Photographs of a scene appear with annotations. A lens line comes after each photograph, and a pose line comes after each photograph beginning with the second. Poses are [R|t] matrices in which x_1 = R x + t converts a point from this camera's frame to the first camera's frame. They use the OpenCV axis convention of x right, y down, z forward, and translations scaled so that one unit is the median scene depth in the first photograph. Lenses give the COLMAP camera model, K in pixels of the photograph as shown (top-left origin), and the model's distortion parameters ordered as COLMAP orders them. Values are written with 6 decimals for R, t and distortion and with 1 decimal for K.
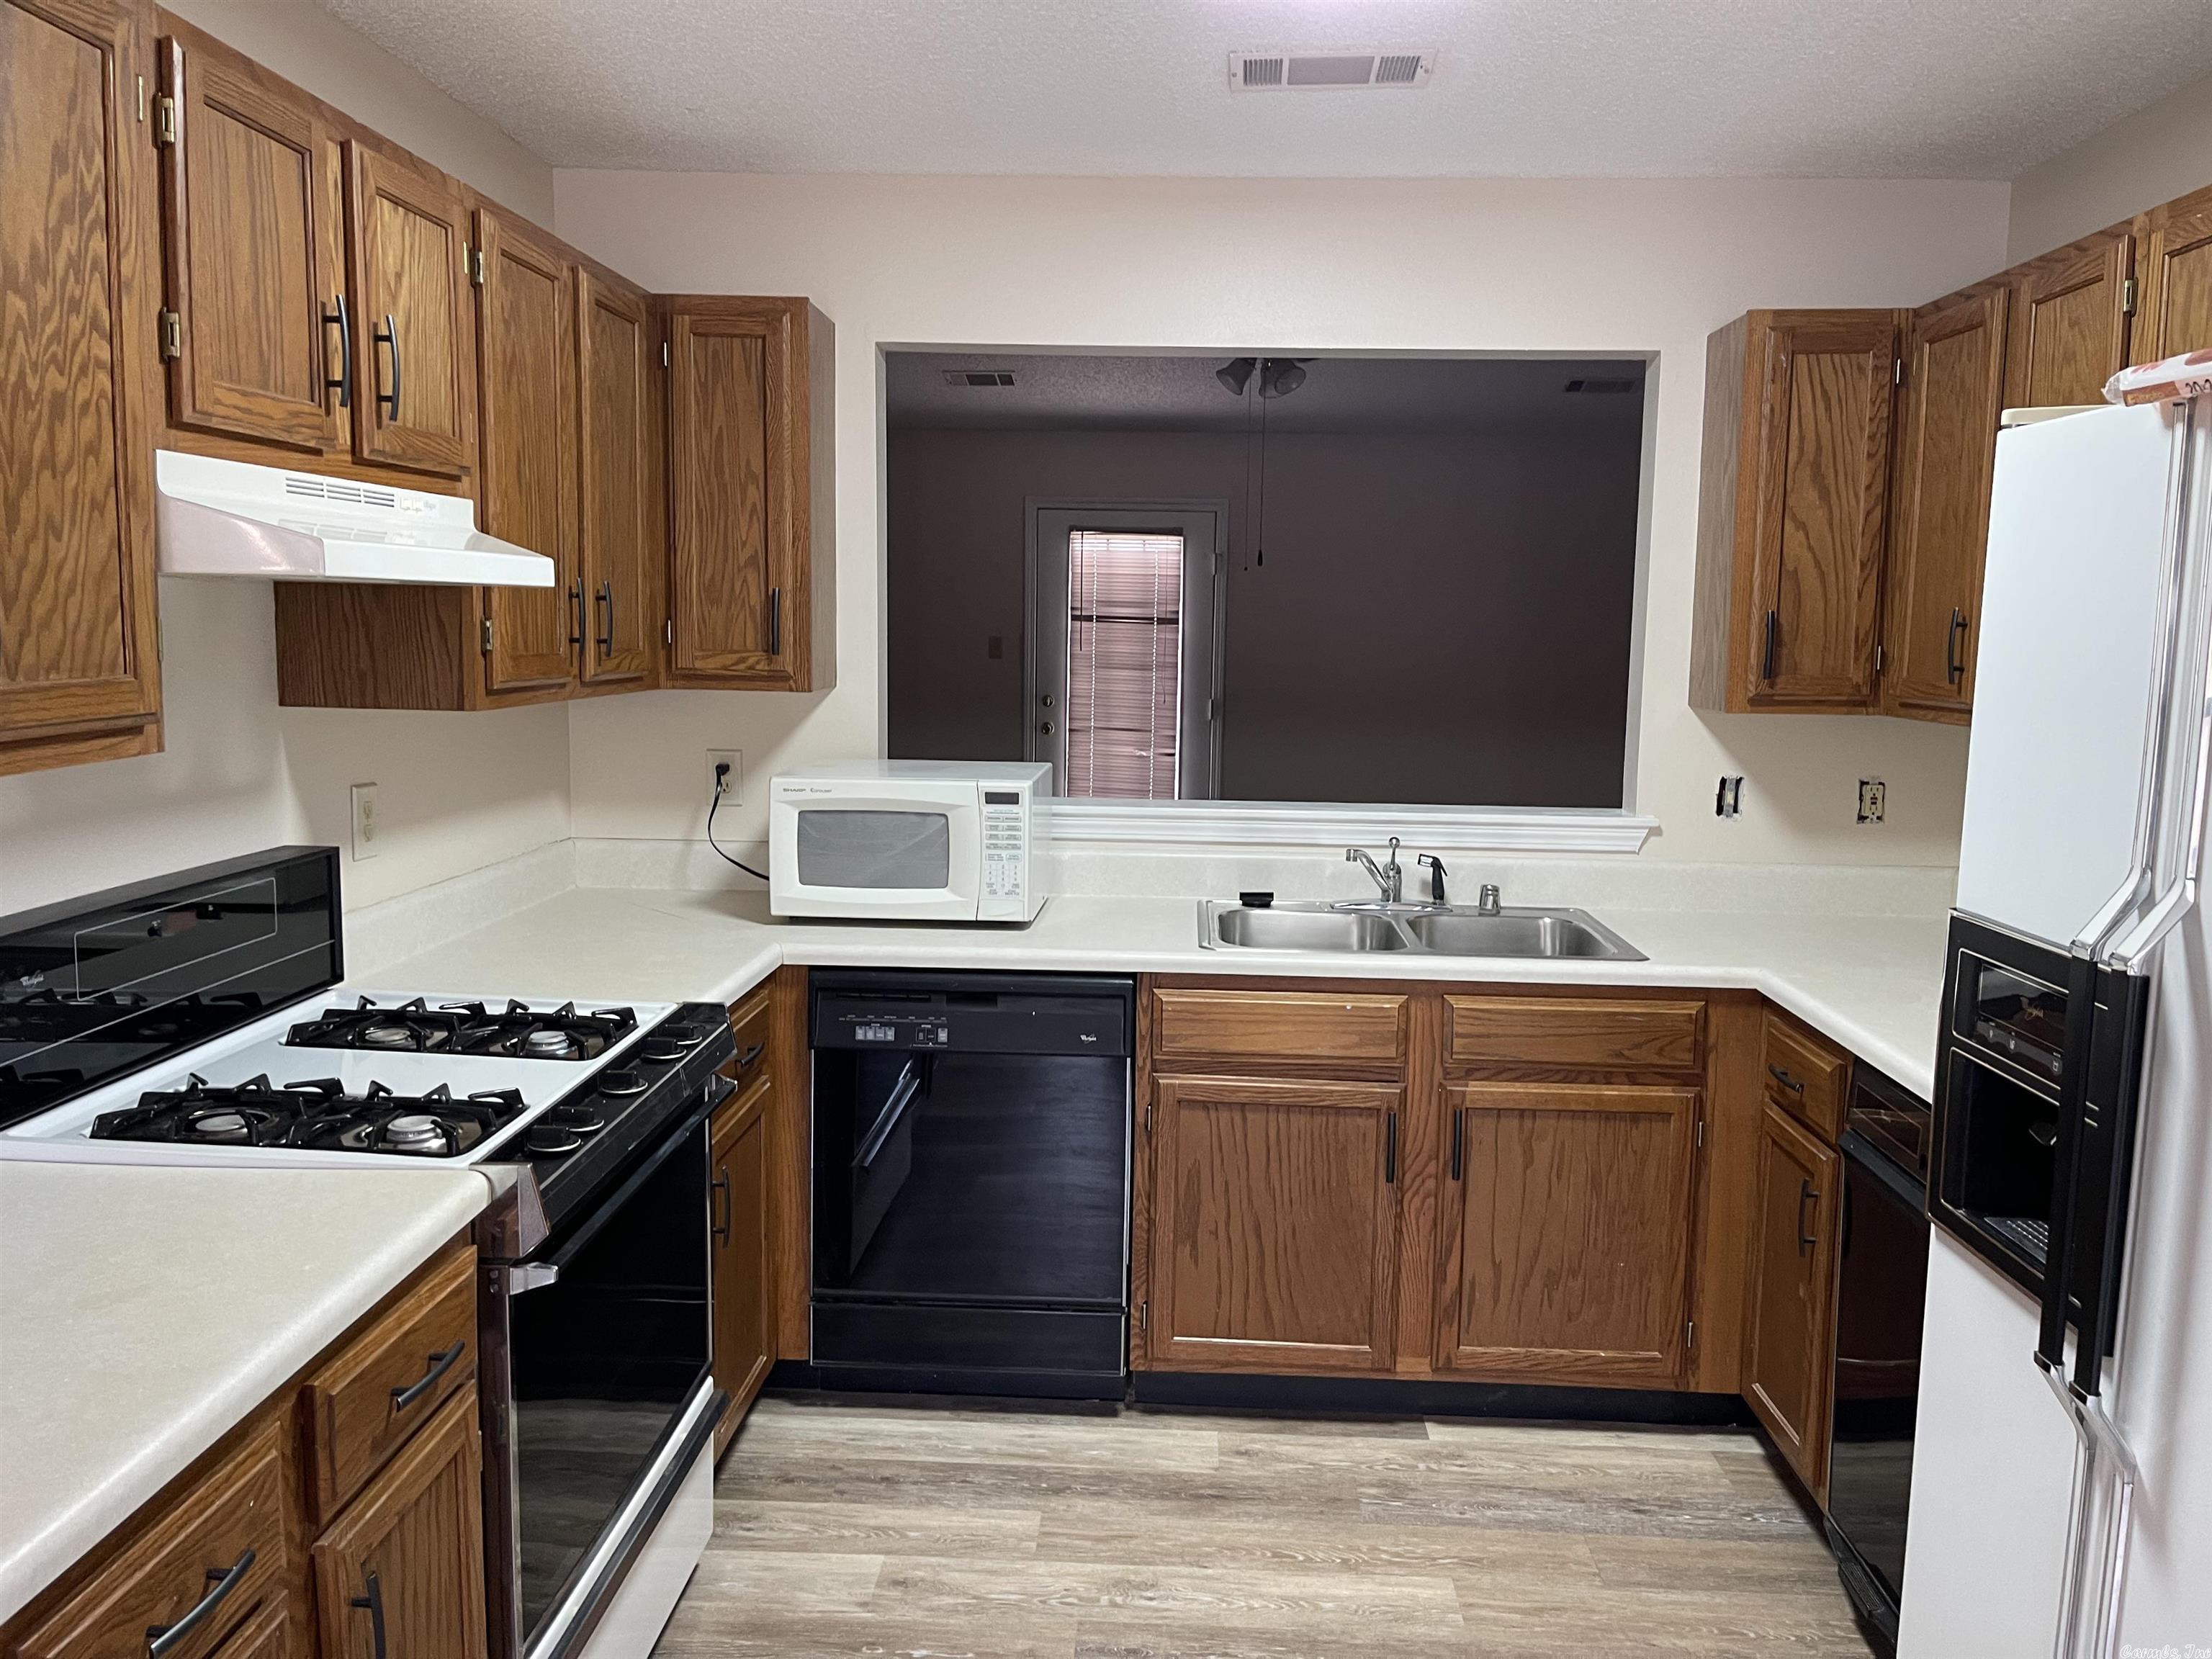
lens RADIAL K [[1654.6, 0, 1111.1], [0, 1654.6, 822.7], [0, 0, 1]] dist [0.033968, -0.041240]
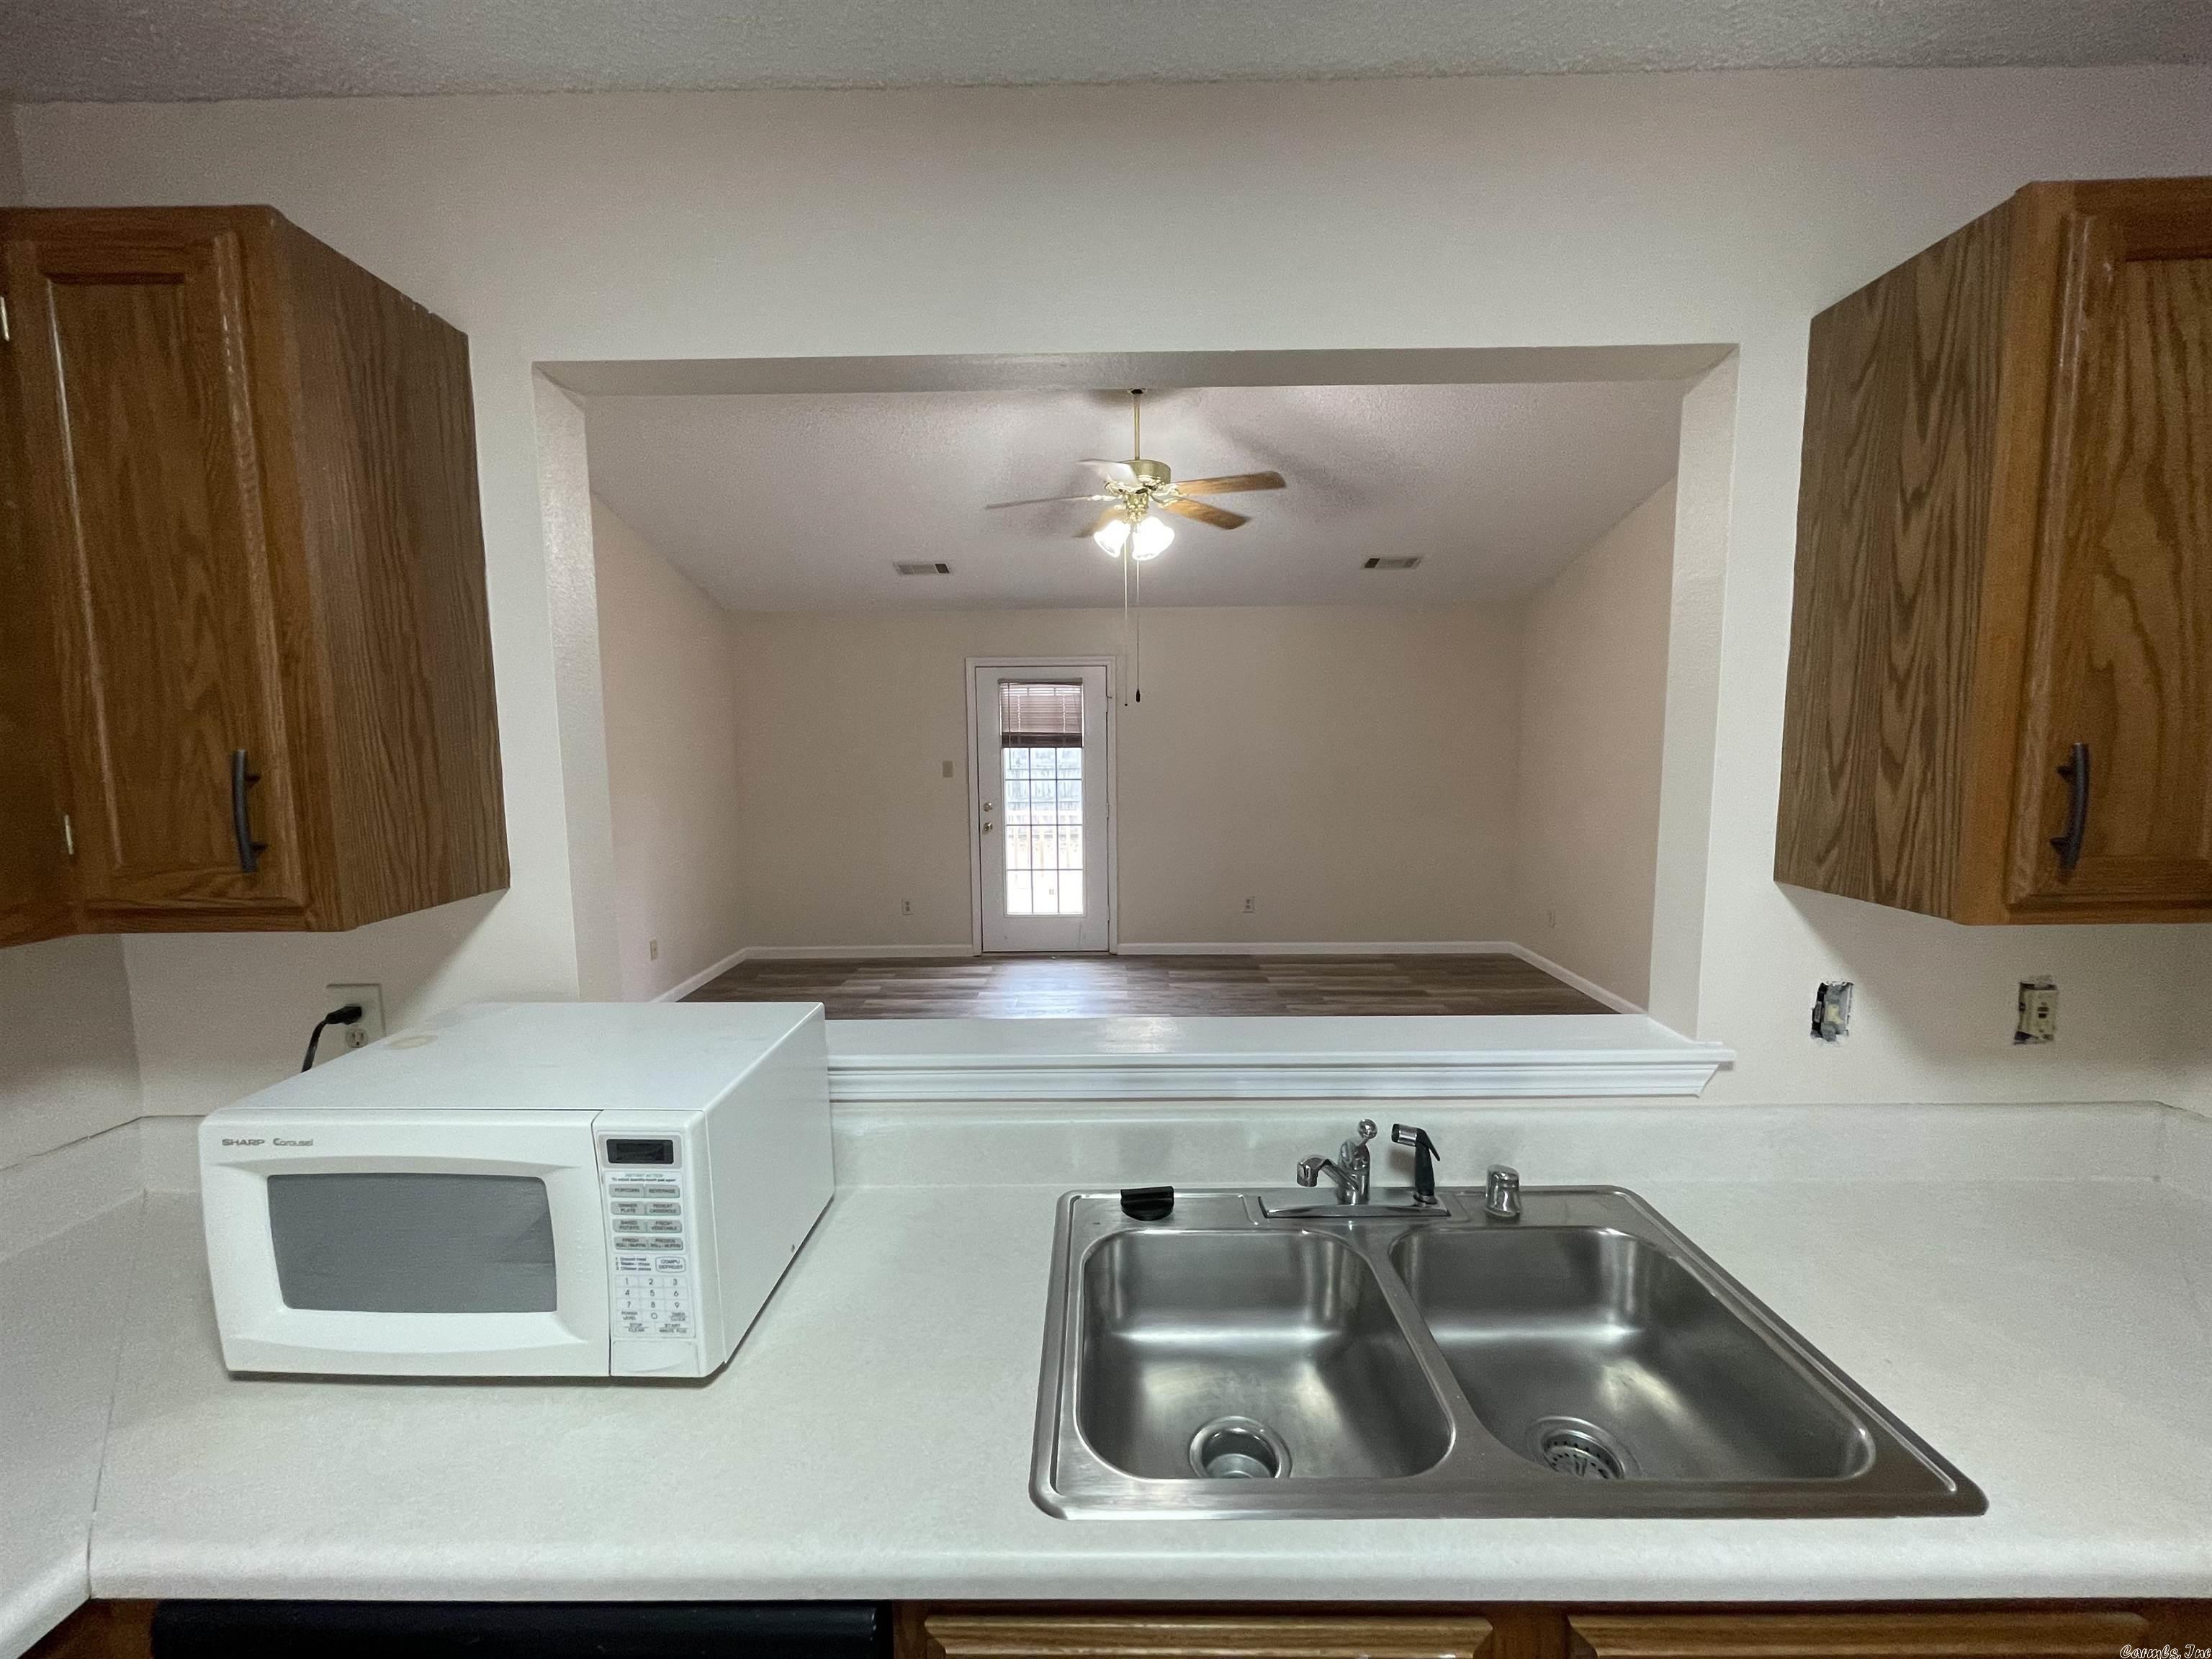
lens RADIAL K [[883.9, 0, 1100.7], [0, 883.9, 828.9], [0, 0, 1]] dist [-0.000228, -0.001557]
pose [[0.998683, -0.031611, 0.040405, 0.065962], [0.032414, 0.999287, -0.019378, -0.102305], [-0.039764, 0.020663, 0.998995, 0.711495]]
